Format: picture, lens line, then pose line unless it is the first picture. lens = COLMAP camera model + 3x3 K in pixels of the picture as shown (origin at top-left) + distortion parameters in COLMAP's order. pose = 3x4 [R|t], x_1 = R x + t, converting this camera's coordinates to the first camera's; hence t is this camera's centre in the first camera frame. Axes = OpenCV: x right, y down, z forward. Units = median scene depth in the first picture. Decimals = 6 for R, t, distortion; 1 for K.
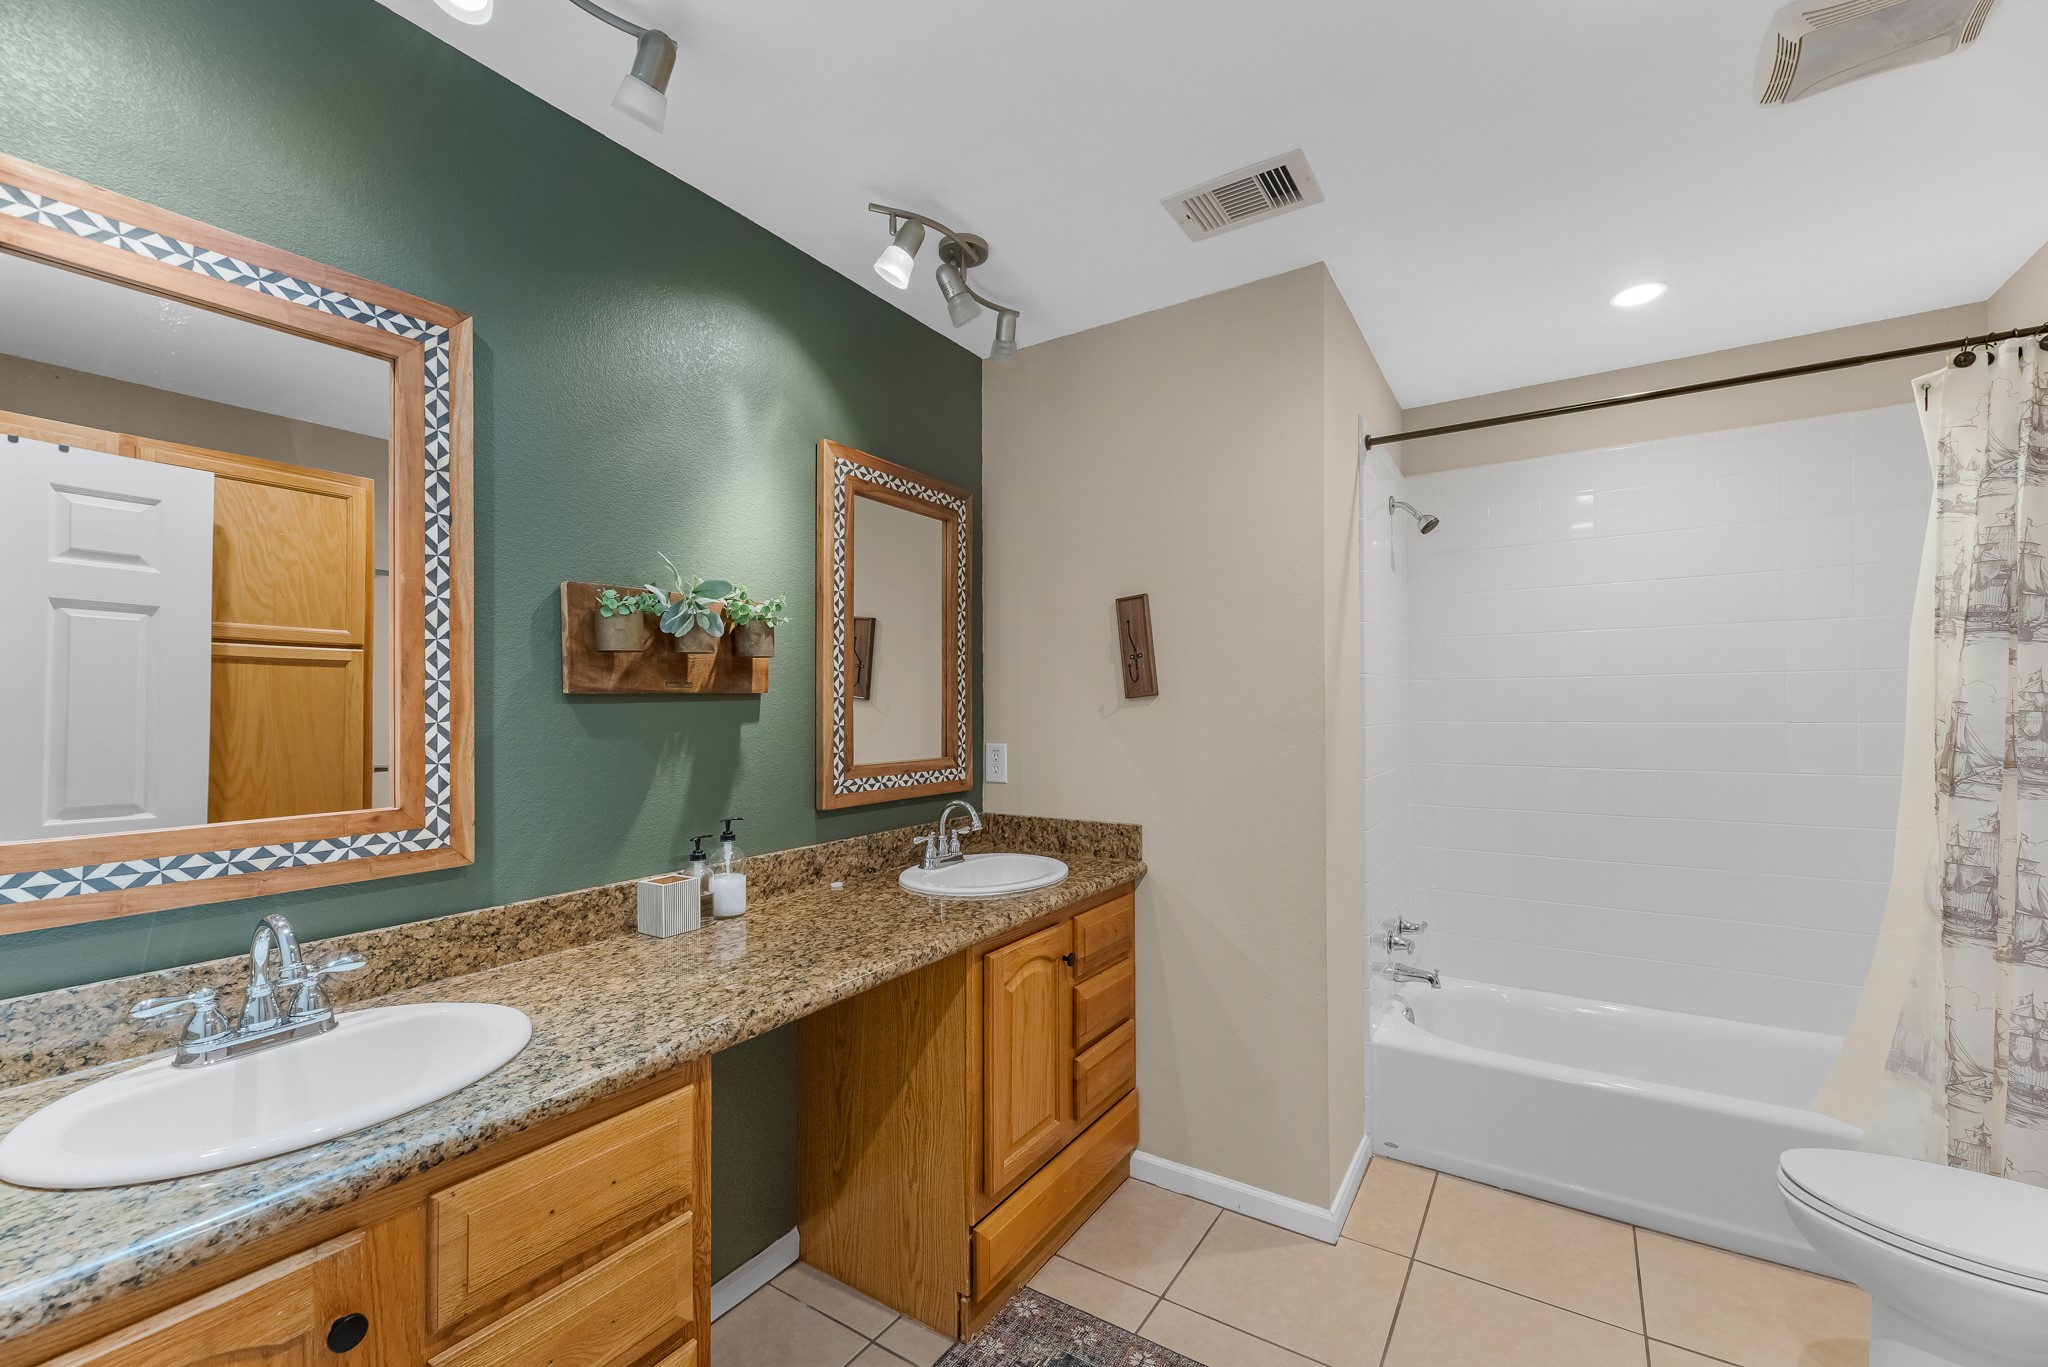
lens RADIAL K [[850.0, 0, 990.7], [0, 850.0, 699.0], [0, 0, 1]] dist [0.004482, -0.003535]
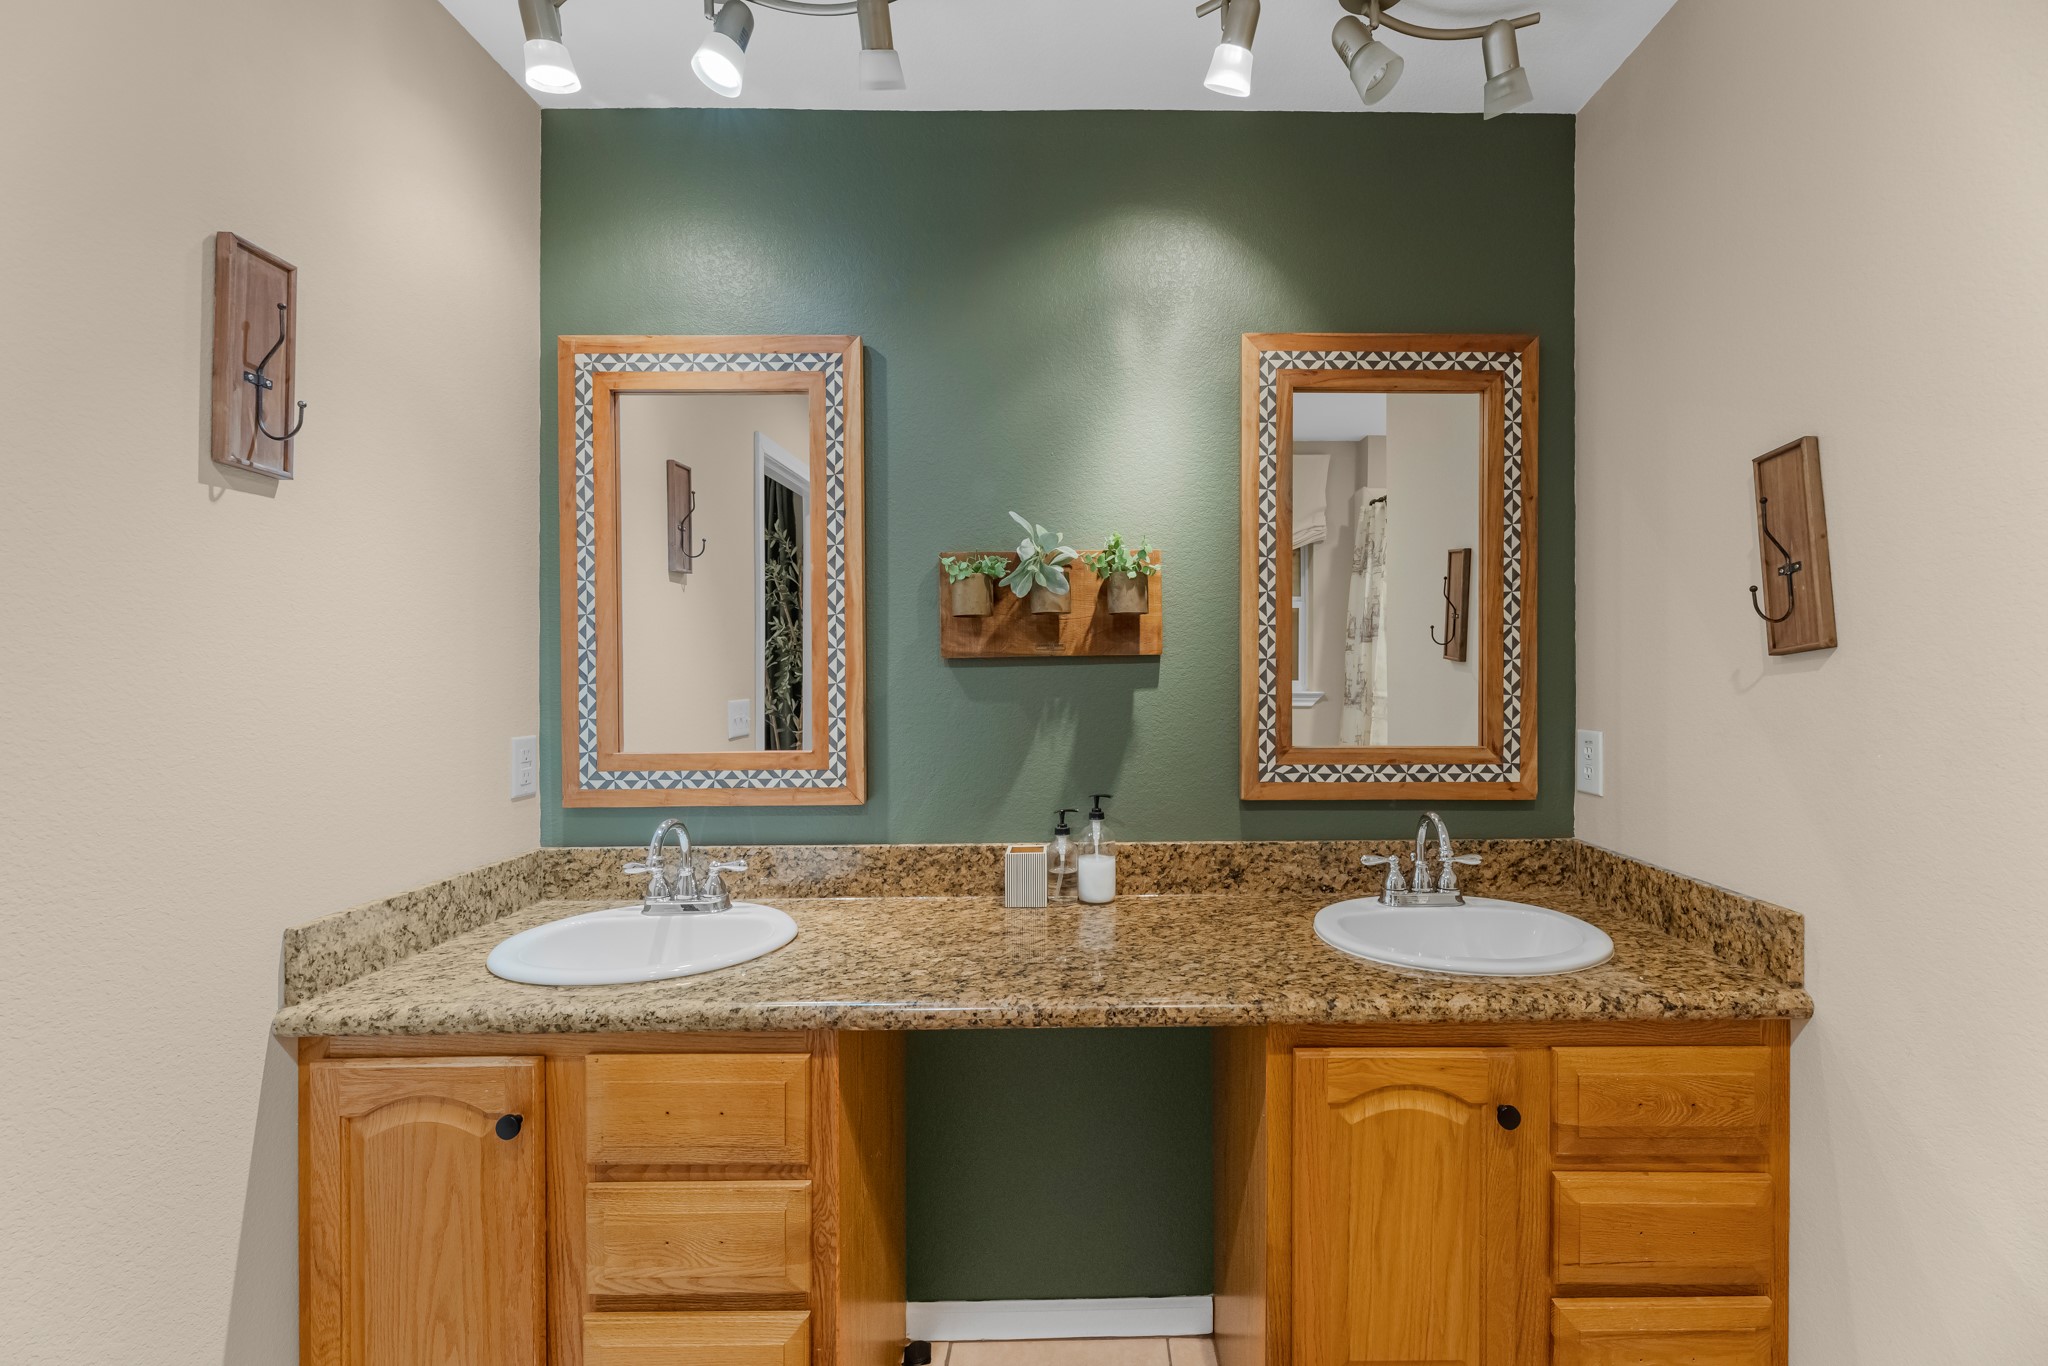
lens RADIAL K [[850.0, 0, 1020.0], [0, 850.0, 672.6], [0, 0, 1]] dist [0.004482, -0.003535]
pose [[0.561688, 0.004566, -0.827336, 0.517110], [0.007340, 0.999918, 0.010502, 0.001649], [0.827316, -0.011972, 0.561609, 0.563438]]
